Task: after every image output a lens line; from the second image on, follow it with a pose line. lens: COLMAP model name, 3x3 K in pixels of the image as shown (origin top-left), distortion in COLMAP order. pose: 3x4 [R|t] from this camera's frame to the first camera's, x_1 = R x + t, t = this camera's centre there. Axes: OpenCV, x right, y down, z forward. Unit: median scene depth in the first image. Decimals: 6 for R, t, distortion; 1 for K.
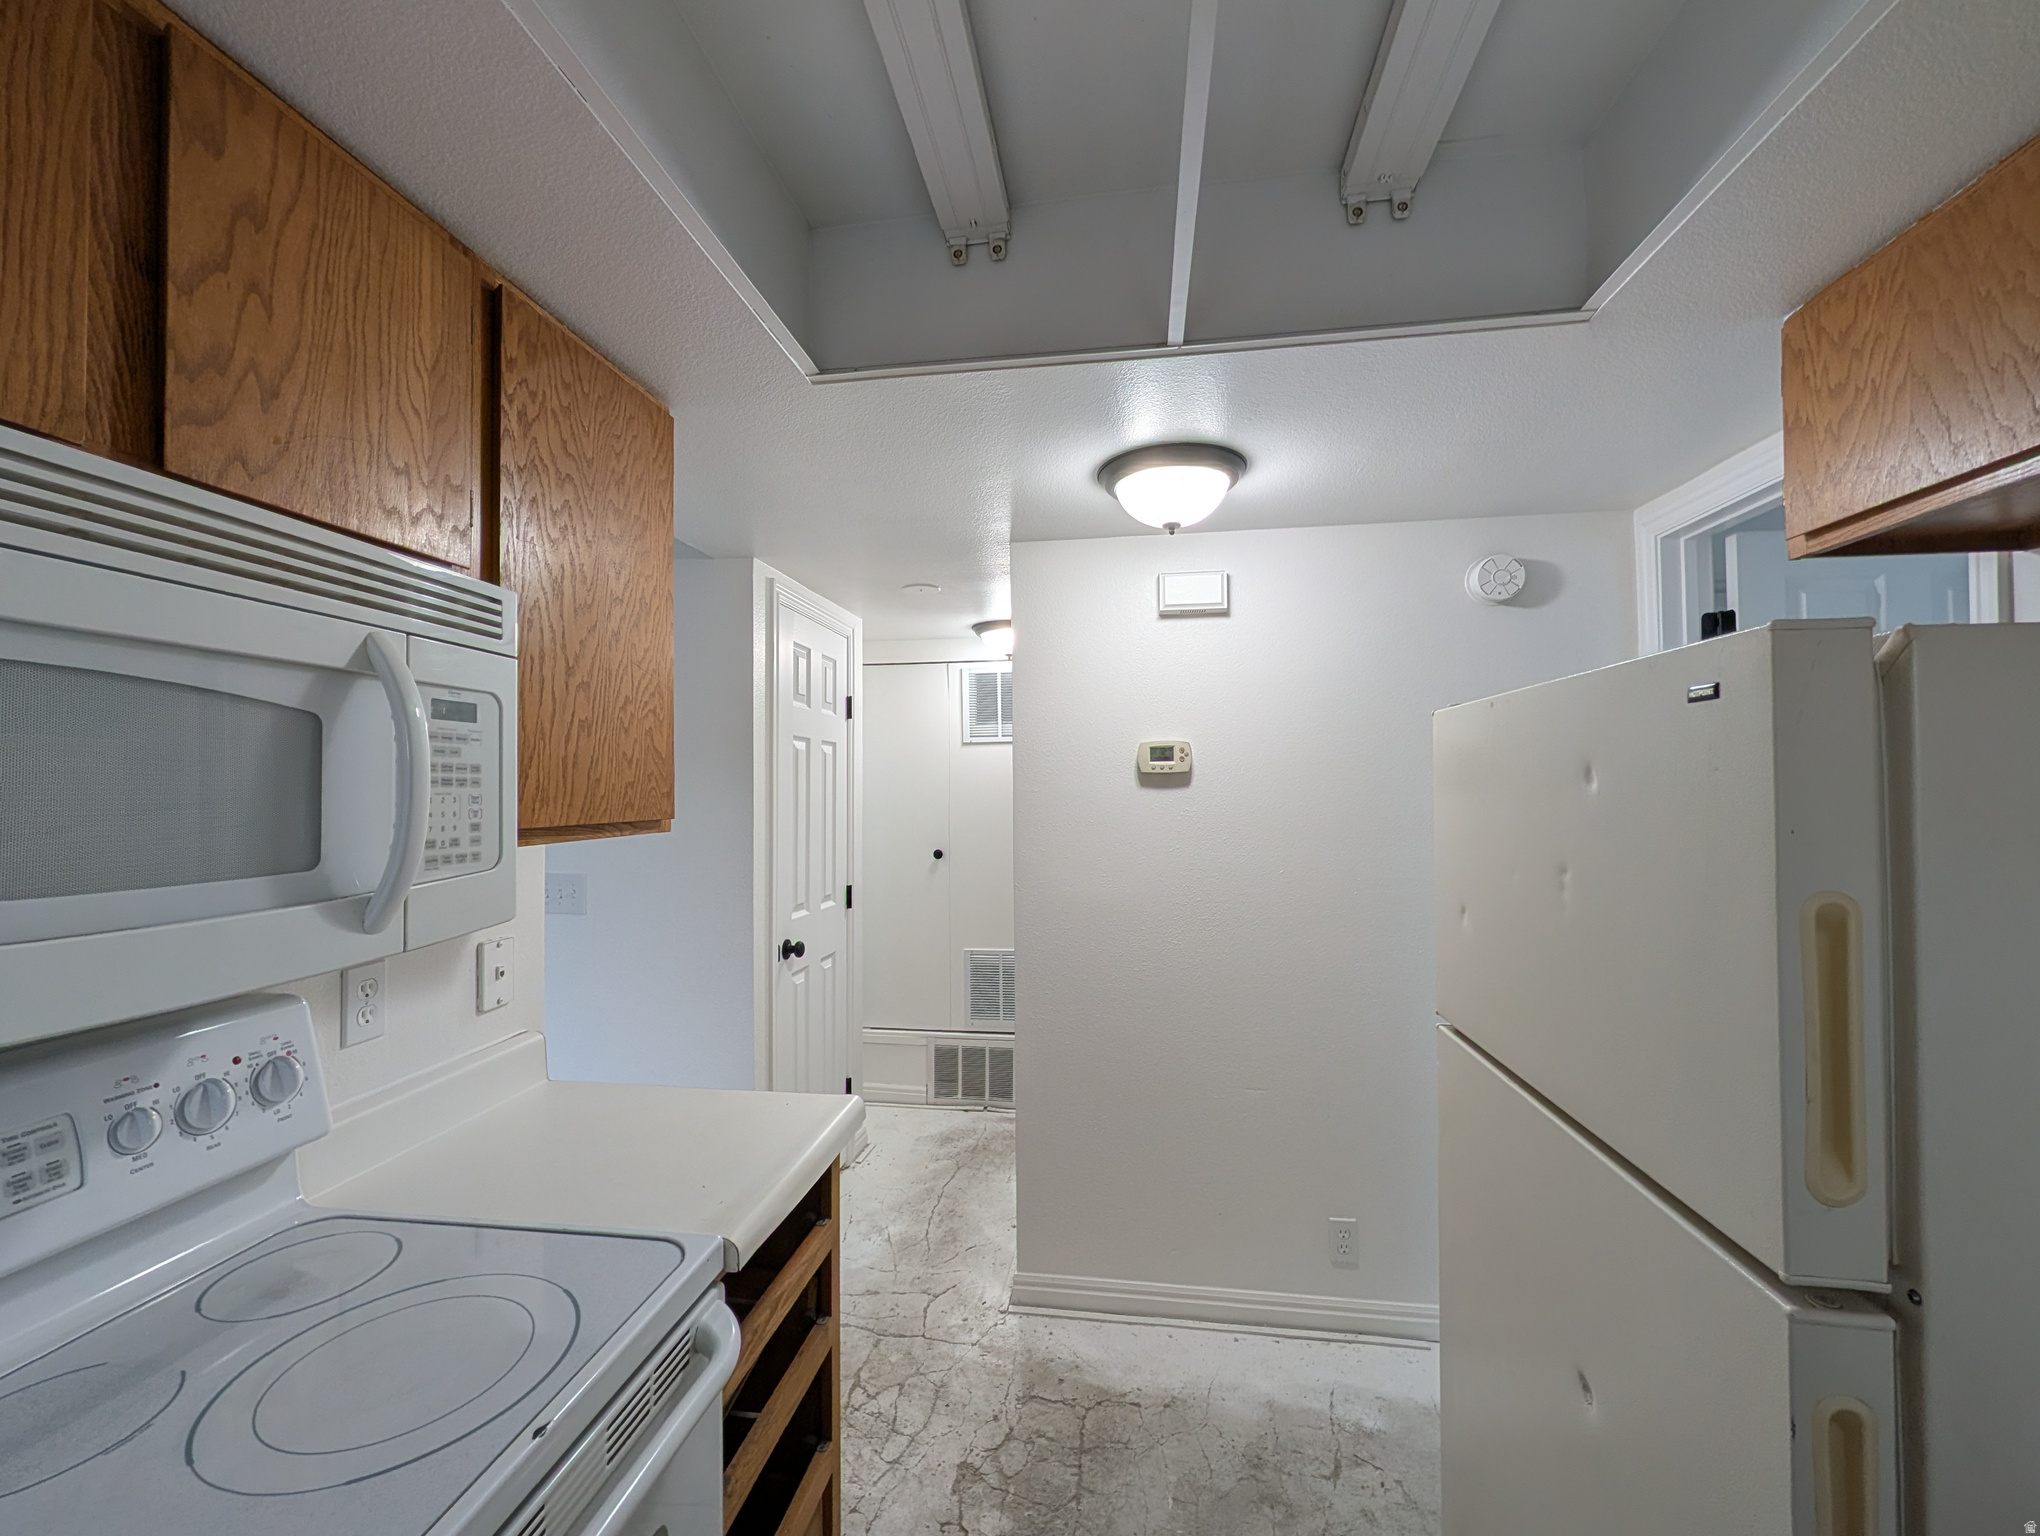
lens RADIAL K [[842.6, 0, 1021.8], [0, 842.6, 774.2], [0, 0, 1]] dist [-0.000820, 0.000732]
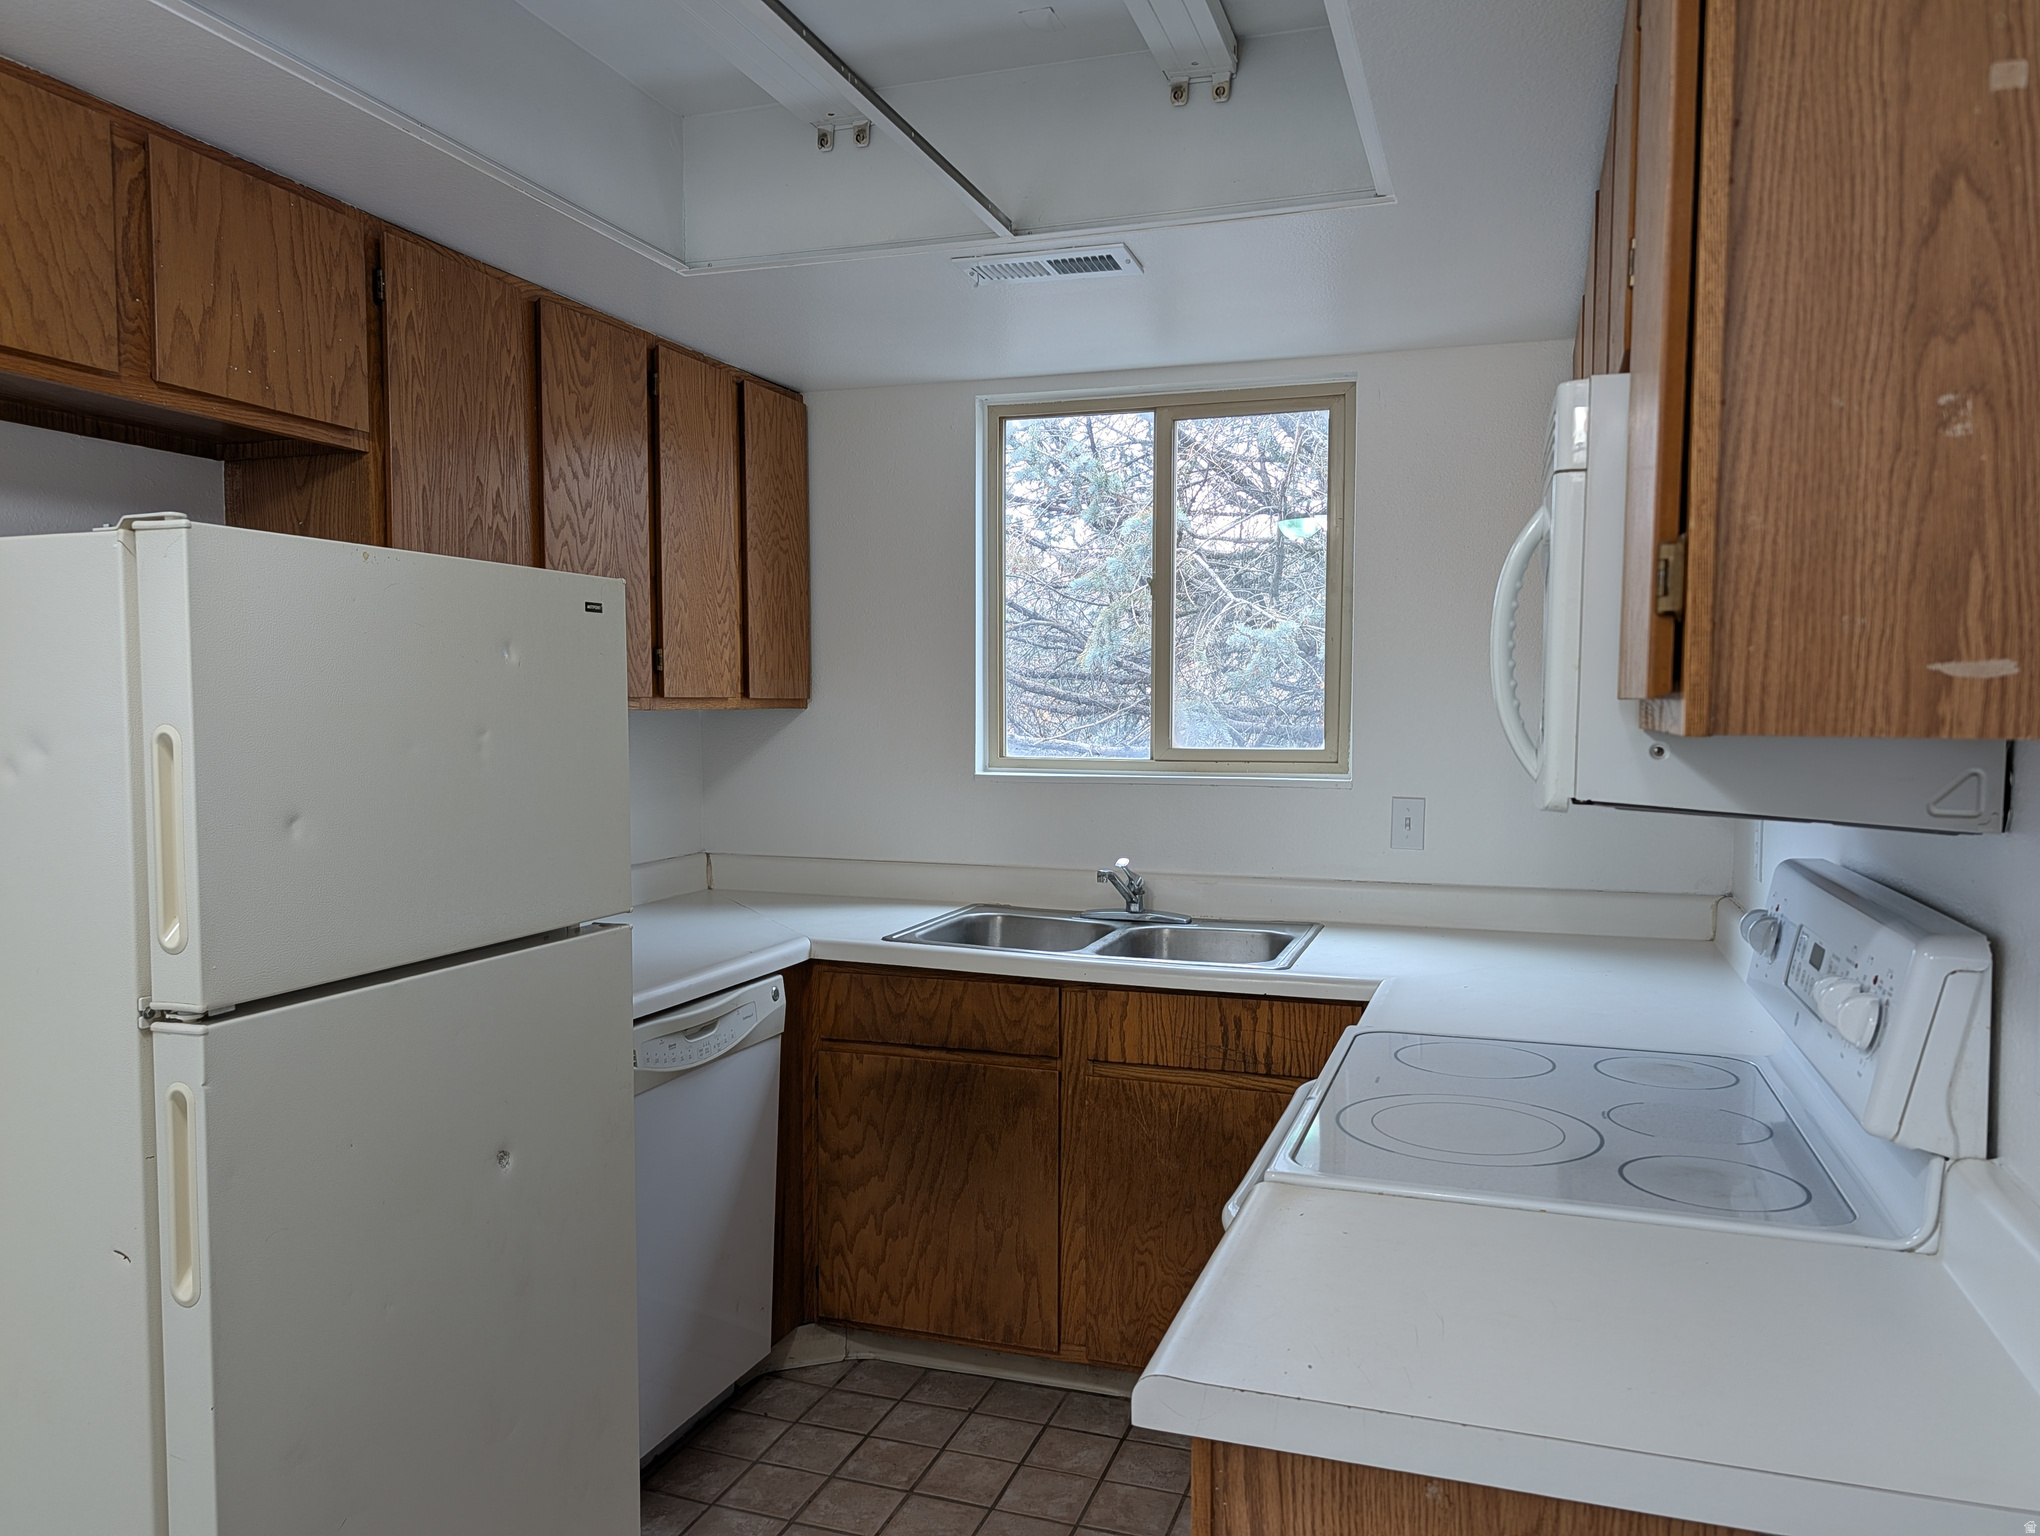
lens RADIAL K [[1468.2, 0, 1023.7], [0, 1468.2, 770.3], [0, 0, 1]] dist [0.017840, -0.017900]
pose [[-0.981219, -0.005211, 0.192829, -0.424575], [0.000470, 0.999568, 0.029403, 0.102948], [-0.192898, 0.028942, -0.980792, 2.663089]]
